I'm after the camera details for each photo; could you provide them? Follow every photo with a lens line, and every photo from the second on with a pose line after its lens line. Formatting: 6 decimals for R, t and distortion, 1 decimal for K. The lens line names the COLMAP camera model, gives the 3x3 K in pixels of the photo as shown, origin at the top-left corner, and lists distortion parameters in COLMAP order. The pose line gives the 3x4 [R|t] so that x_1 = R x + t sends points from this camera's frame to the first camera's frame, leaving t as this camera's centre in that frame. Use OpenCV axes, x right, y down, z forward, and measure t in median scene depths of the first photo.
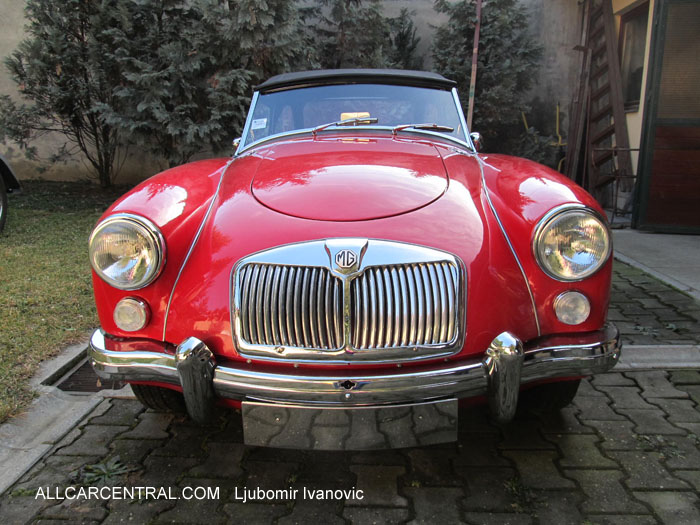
lens RADIAL K [[578.0, 0, 350.0], [0, 578.0, 262.5], [0, 0, 1]] dist [-0.050061, 0.014122]
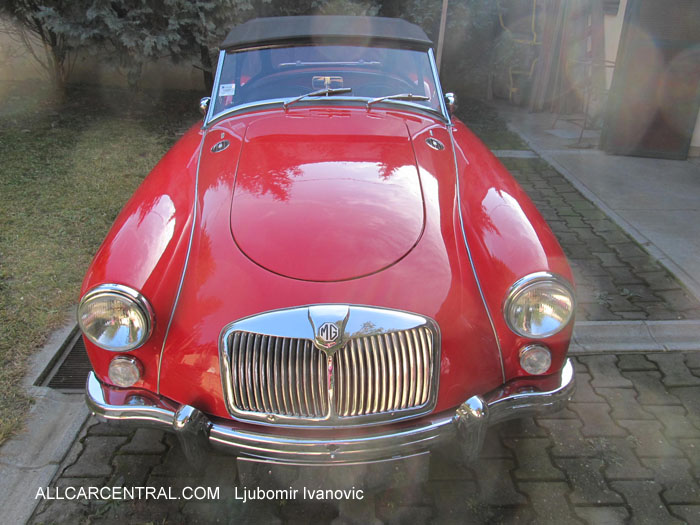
lens RADIAL K [[578.0, 0, 350.0], [0, 578.0, 262.5], [0, 0, 1]] dist [-0.050061, 0.014122]
pose [[0.998293, -0.014602, 0.056546, -0.020560], [0.001626, 0.974811, 0.223026, -0.285001], [-0.058378, -0.222553, 0.973171, -0.006128]]
